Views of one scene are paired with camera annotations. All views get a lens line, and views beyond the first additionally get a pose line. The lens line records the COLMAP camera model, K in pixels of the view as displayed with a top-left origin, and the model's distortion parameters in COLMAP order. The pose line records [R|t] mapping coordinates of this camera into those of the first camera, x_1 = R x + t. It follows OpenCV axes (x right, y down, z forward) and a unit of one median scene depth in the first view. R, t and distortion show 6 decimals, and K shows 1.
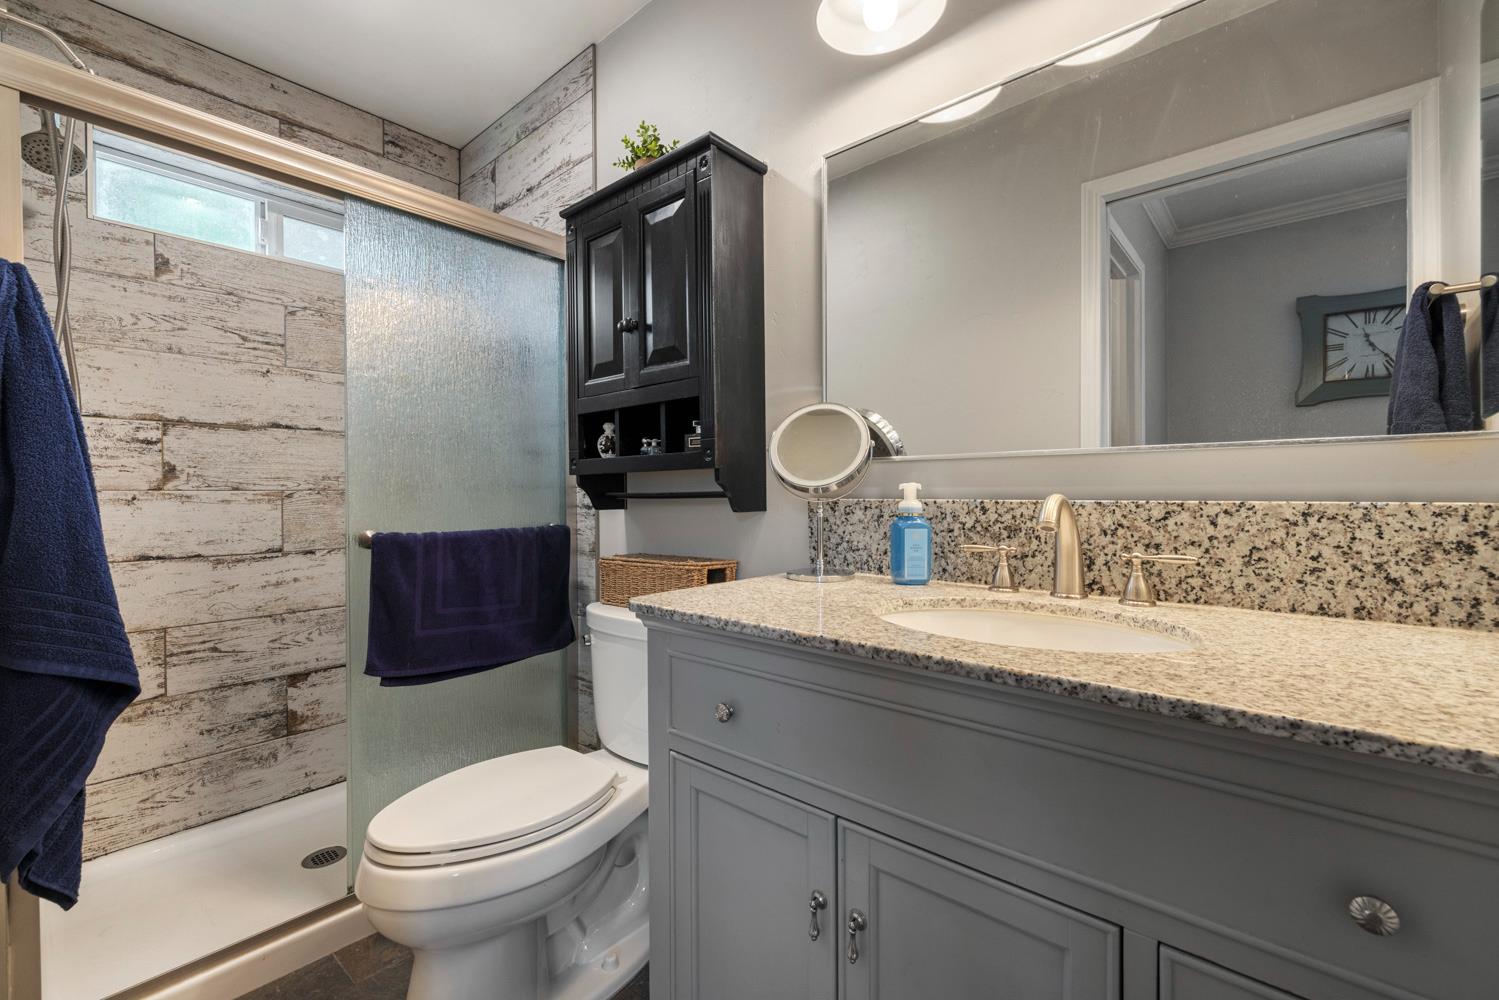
lens RADIAL K [[596.7, 0, 753.3], [0, 596.7, 499.0], [0, 0, 1]] dist [0.000619, 0.000041]
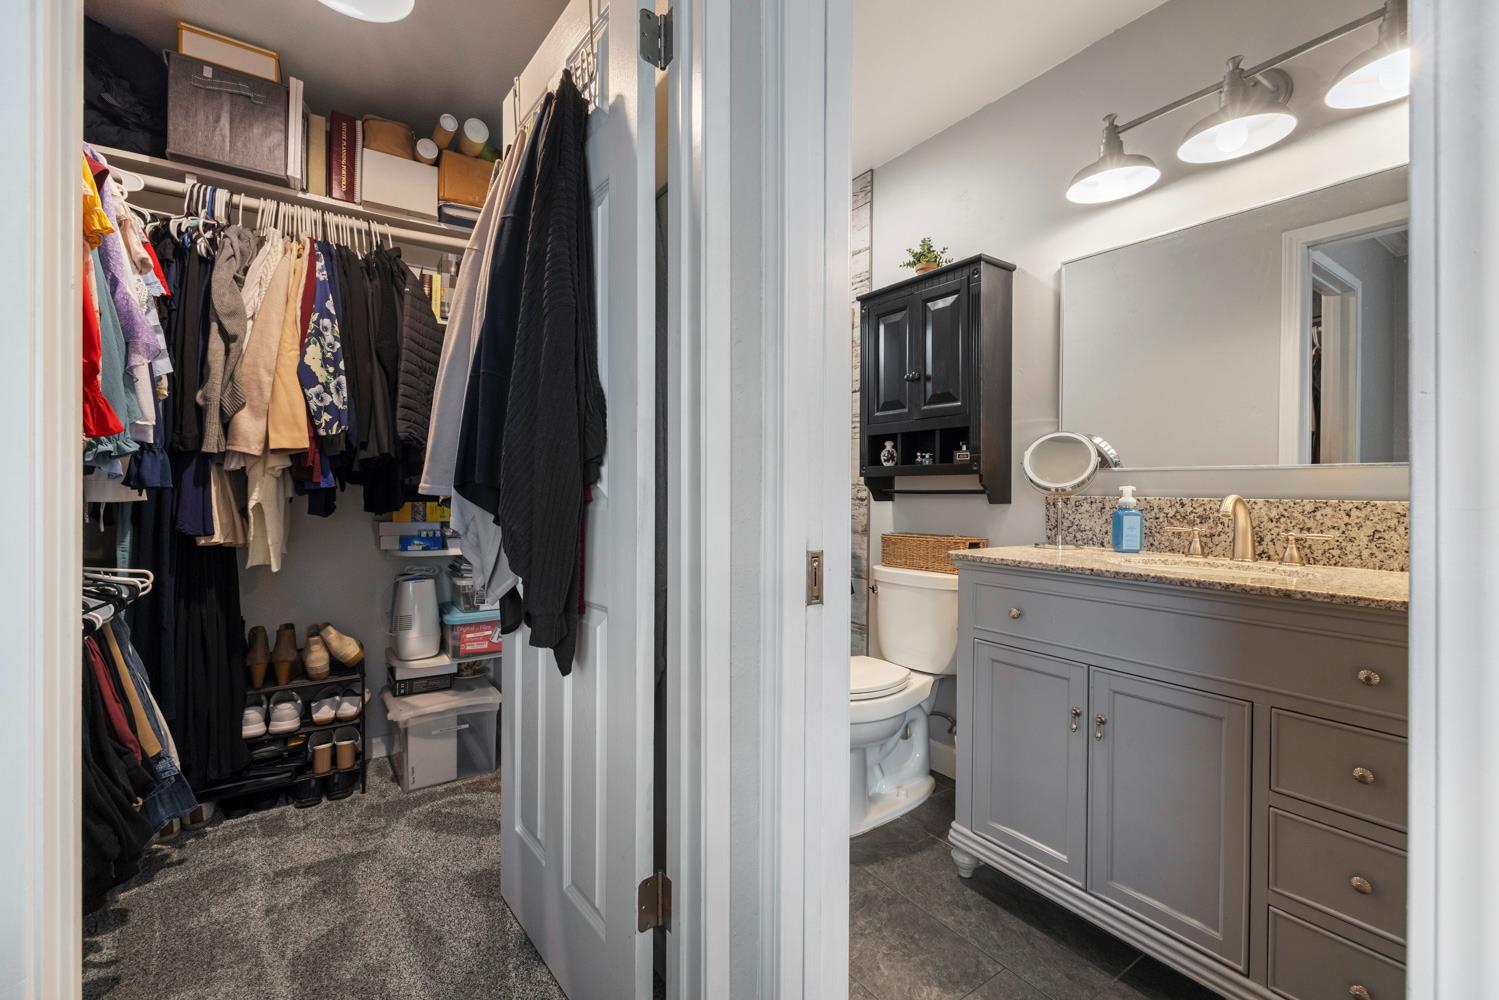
lens RADIAL K [[641.1, 0, 738.3], [0, 641.1, 494.0], [0, 0, 1]] dist [0.002934, 0.000746]
pose [[0.970411, 0.015343, -0.240973, -0.277878], [-0.016018, 0.999871, -0.000841, 0.009578], [0.240929, 0.004676, 0.970532, -0.753101]]
